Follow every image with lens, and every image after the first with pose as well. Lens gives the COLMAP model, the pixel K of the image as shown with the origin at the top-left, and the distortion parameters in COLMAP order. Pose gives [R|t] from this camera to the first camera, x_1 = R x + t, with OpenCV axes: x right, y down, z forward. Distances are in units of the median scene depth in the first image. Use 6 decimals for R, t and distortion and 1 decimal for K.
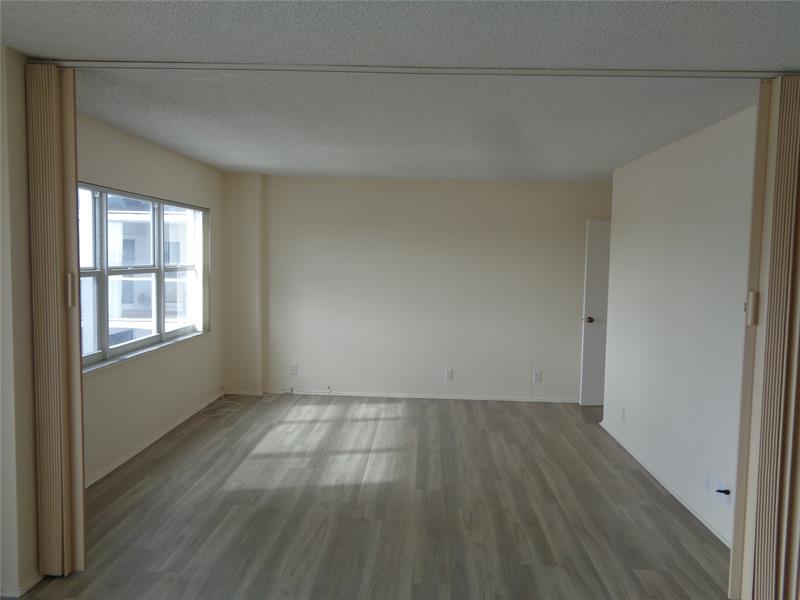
lens RADIAL K [[608.0, 0, 400.0], [0, 608.0, 300.0], [0, 0, 1]] dist [-0.005327, 0.000467]
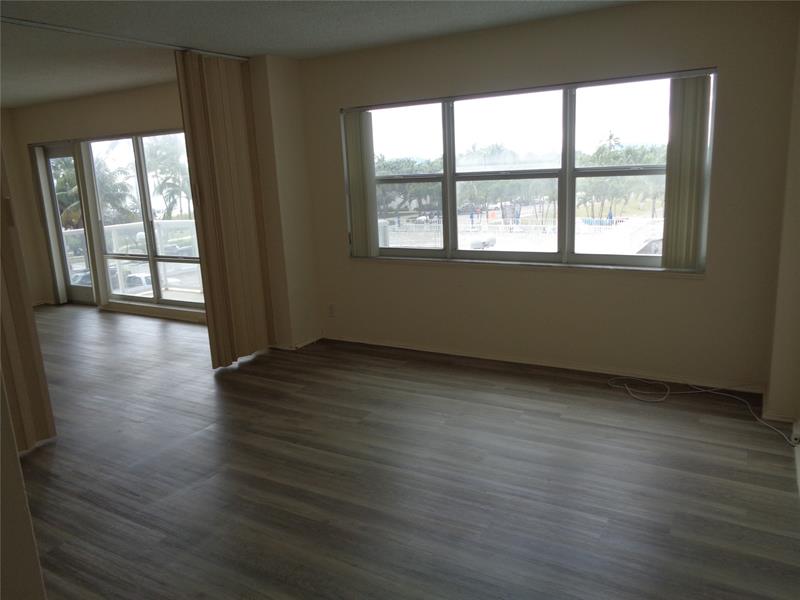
lens RADIAL K [[608.0, 0, 400.0], [0, 608.0, 300.0], [0, 0, 1]] dist [-0.005327, 0.000467]
pose [[-0.482695, 0.192782, -0.854307, 0.467810], [-0.023322, 0.972297, 0.232584, -0.073446], [0.875478, 0.132192, -0.464827, 1.315695]]
